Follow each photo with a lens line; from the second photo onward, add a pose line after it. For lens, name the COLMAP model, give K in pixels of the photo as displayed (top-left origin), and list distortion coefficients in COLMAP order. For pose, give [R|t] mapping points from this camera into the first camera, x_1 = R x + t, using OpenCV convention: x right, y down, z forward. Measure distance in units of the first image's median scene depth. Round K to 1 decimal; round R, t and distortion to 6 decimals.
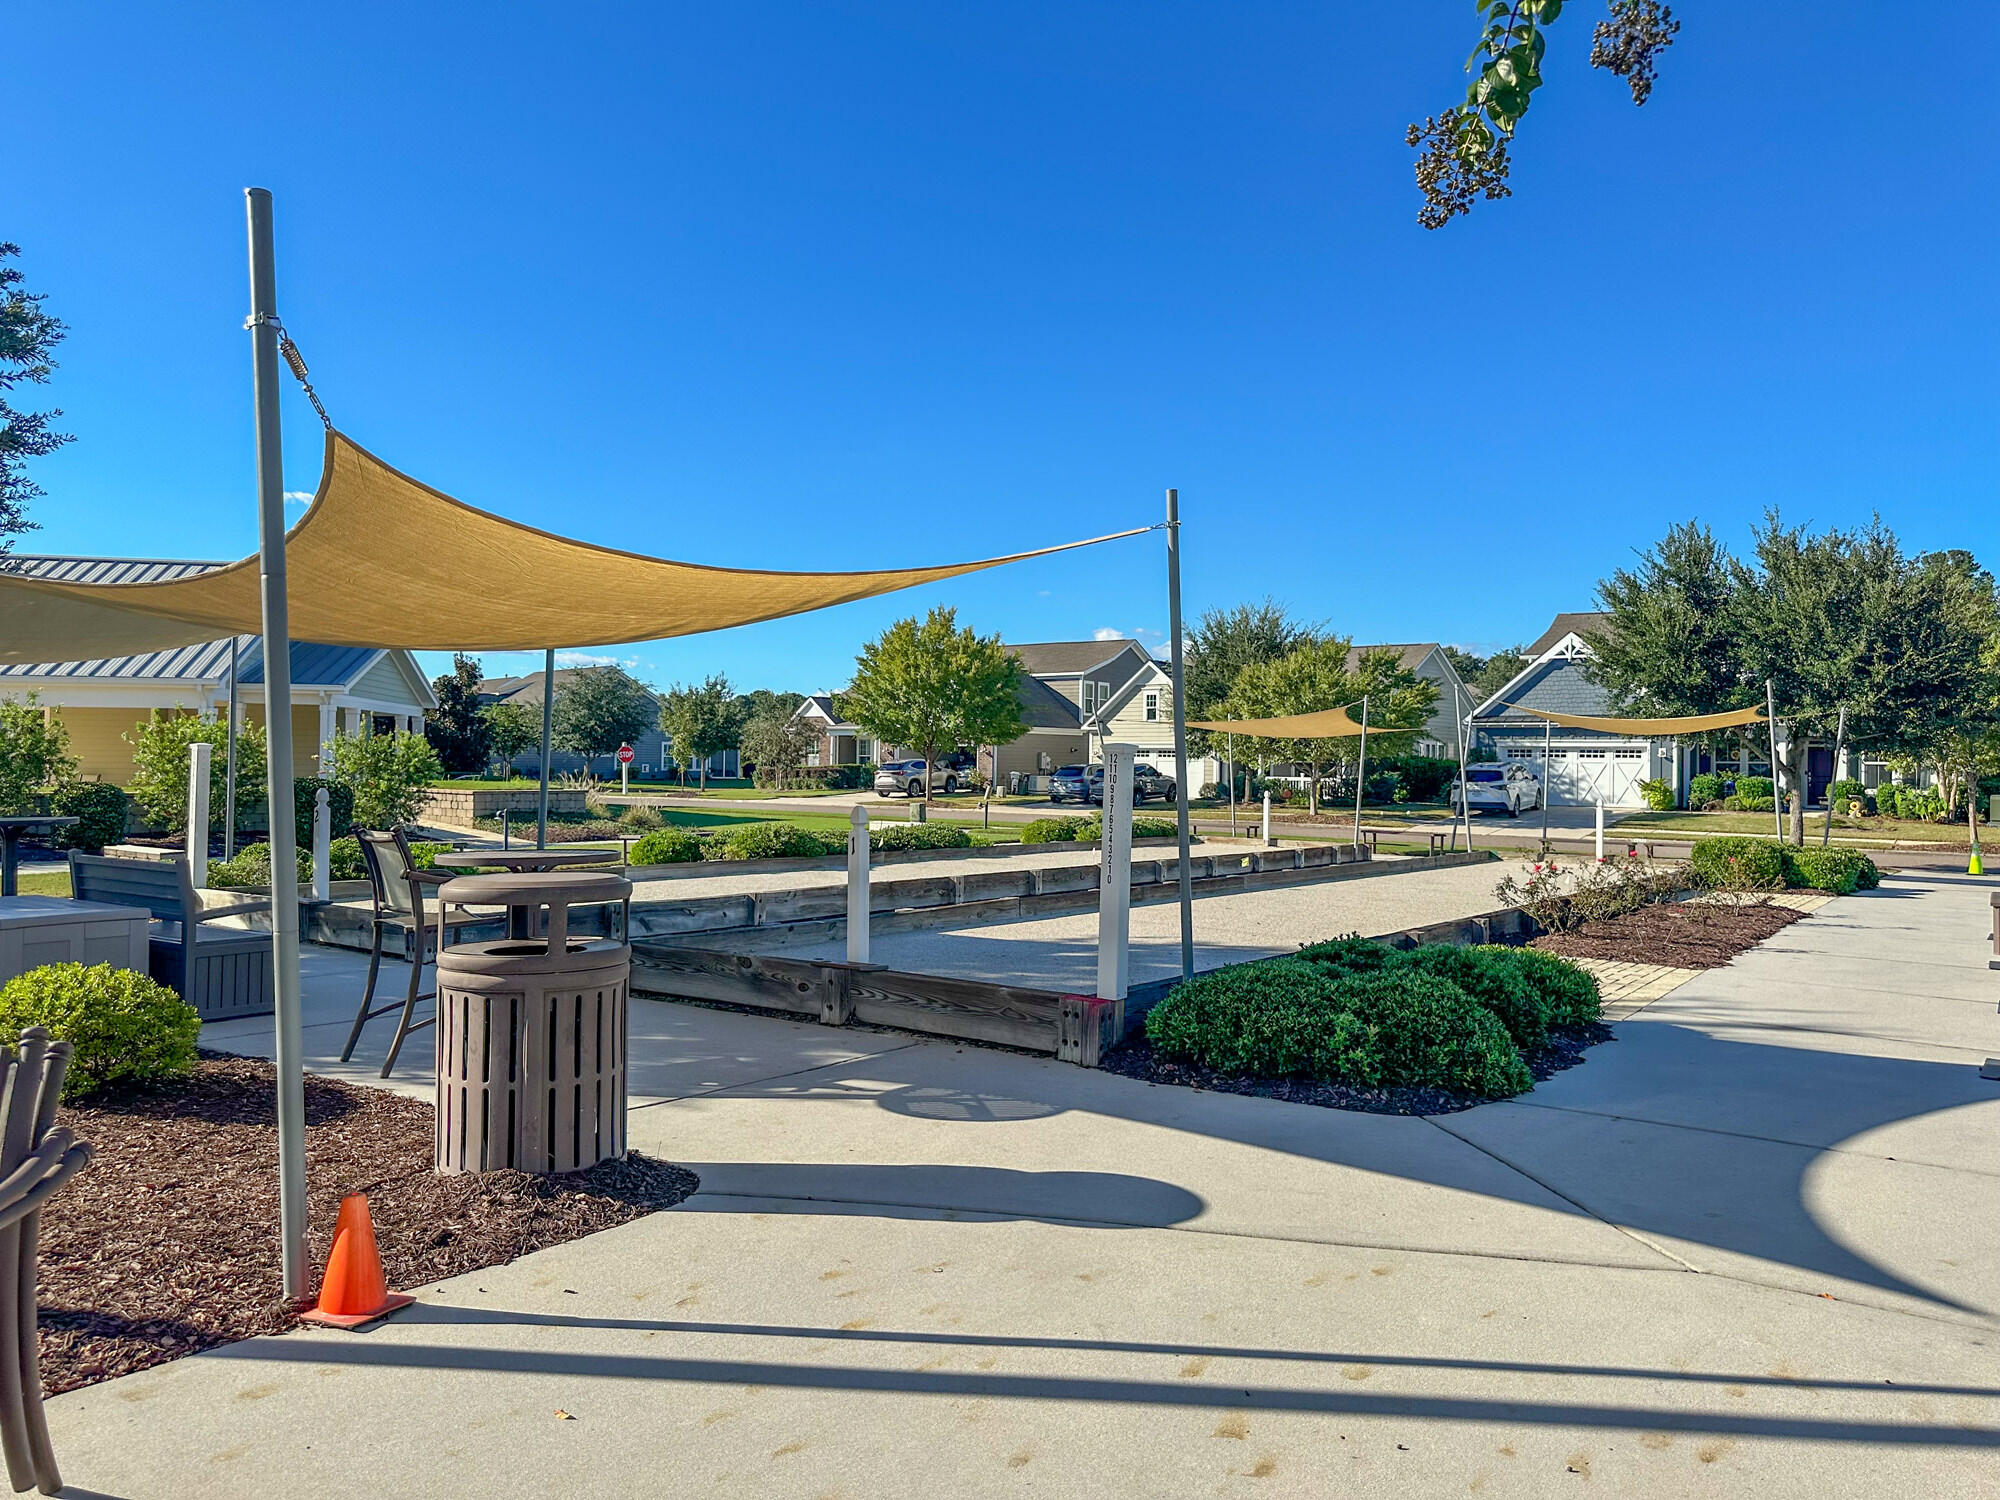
lens RADIAL K [[1396.7, 0, 1000.0], [0, 1396.7, 750.0], [0, 0, 1]] dist [0.198989, -0.000142]
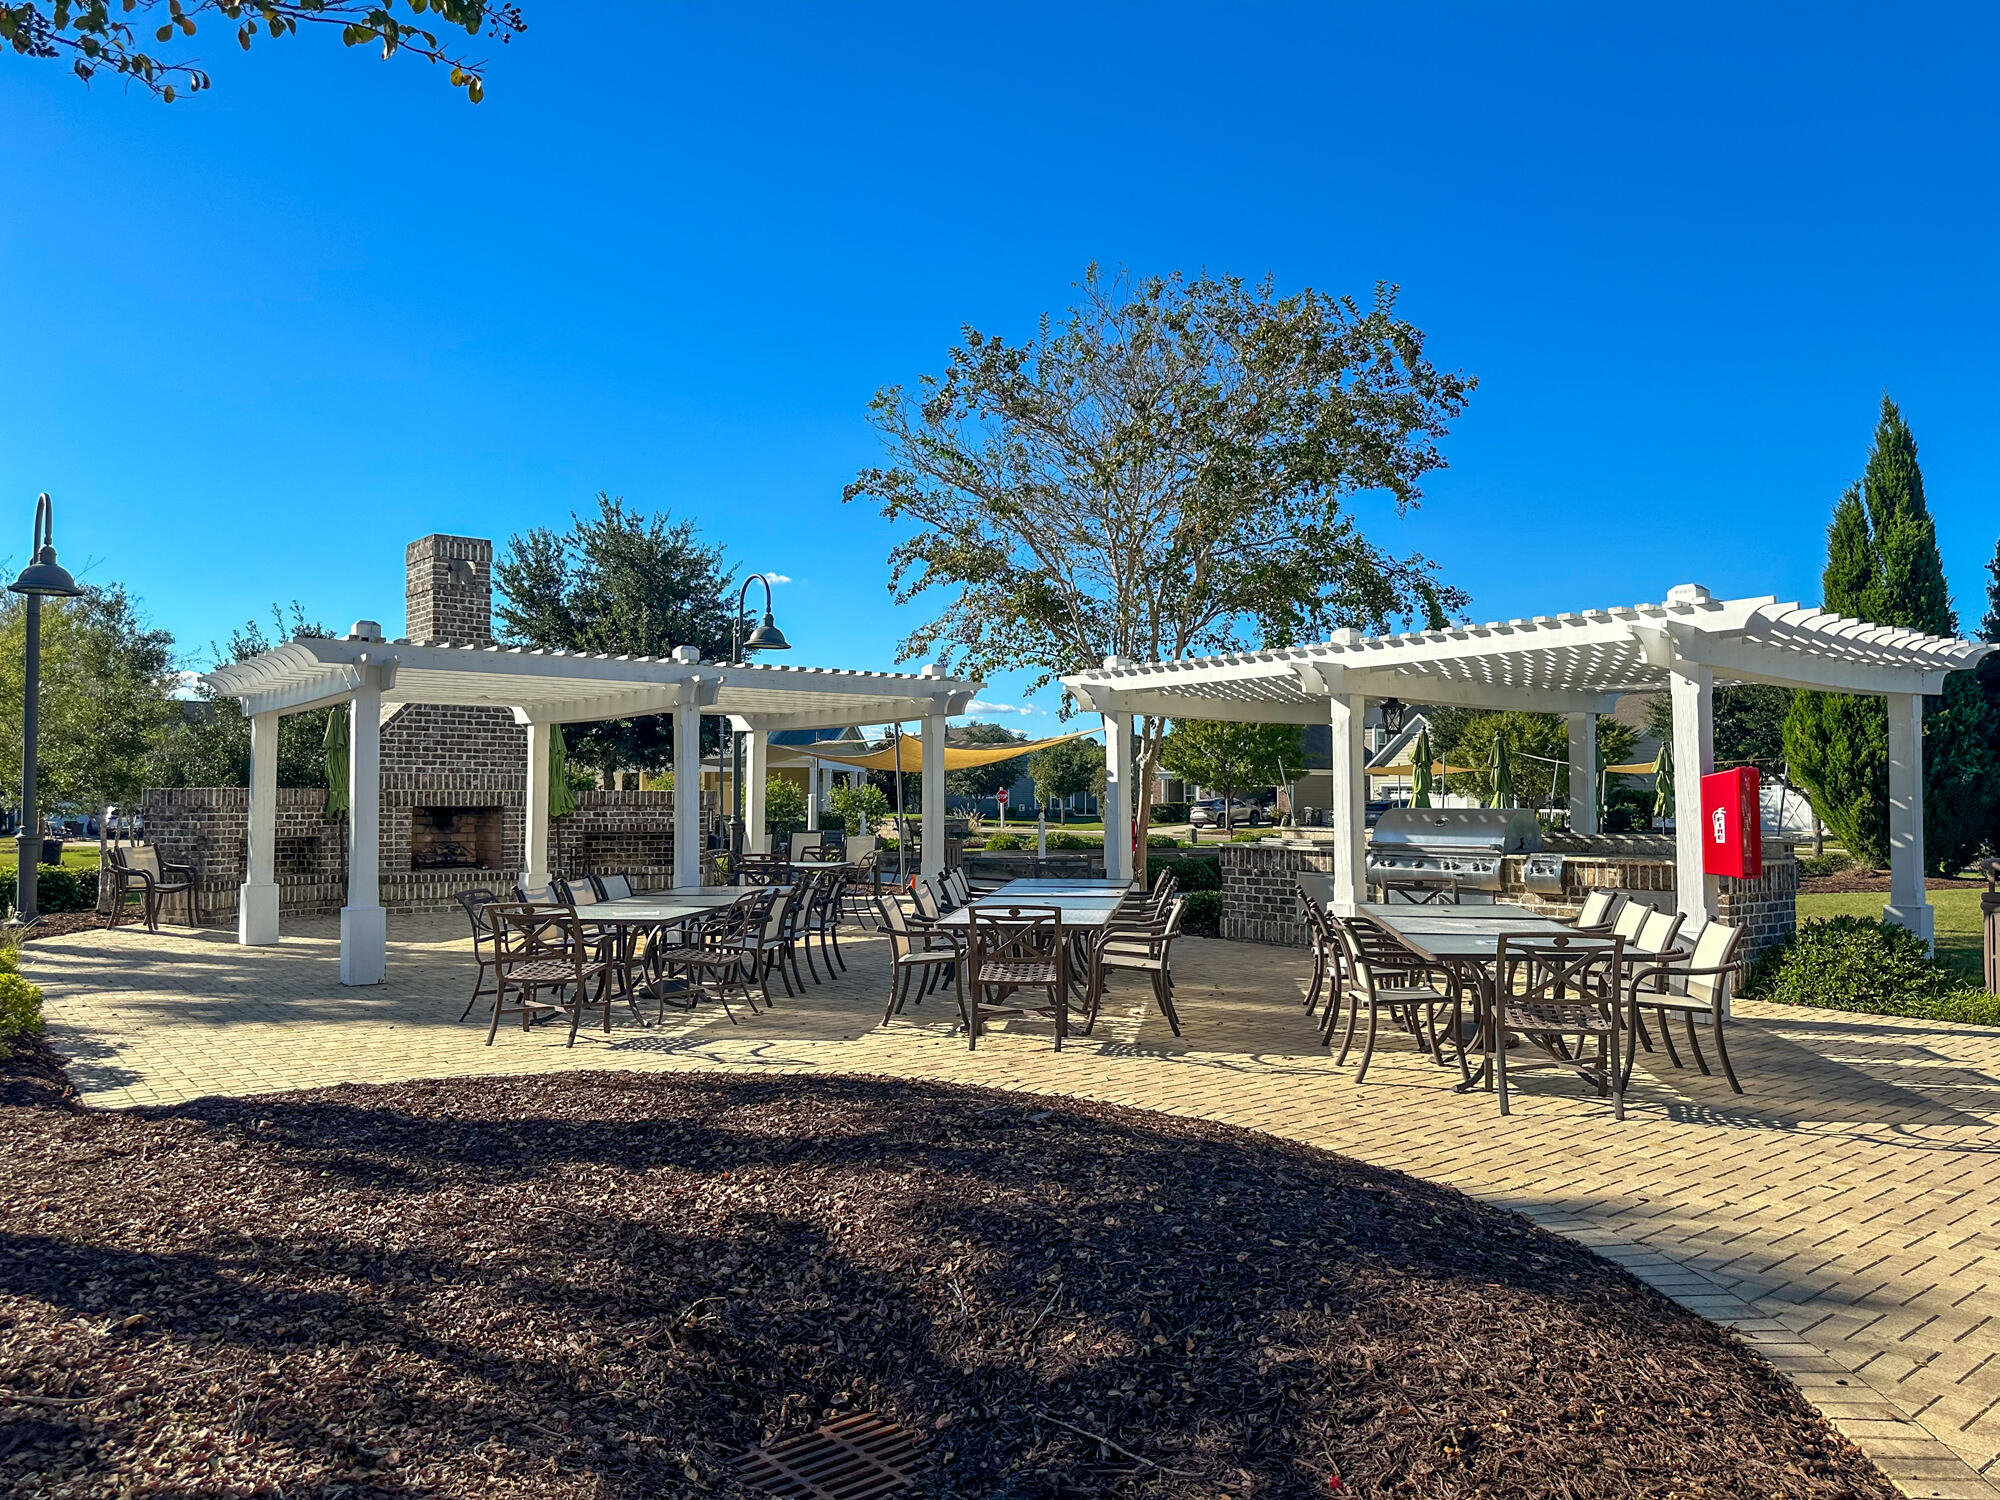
lens RADIAL K [[1396.7, 0, 1000.0], [0, 1396.7, 750.0], [0, 0, 1]] dist [0.198989, -0.000142]
pose [[0.963729, -0.023848, -0.265813, 0.081350], [0.016366, 0.999406, -0.030327, -0.000948], [0.266379, 0.024877, 0.963547, -0.255930]]
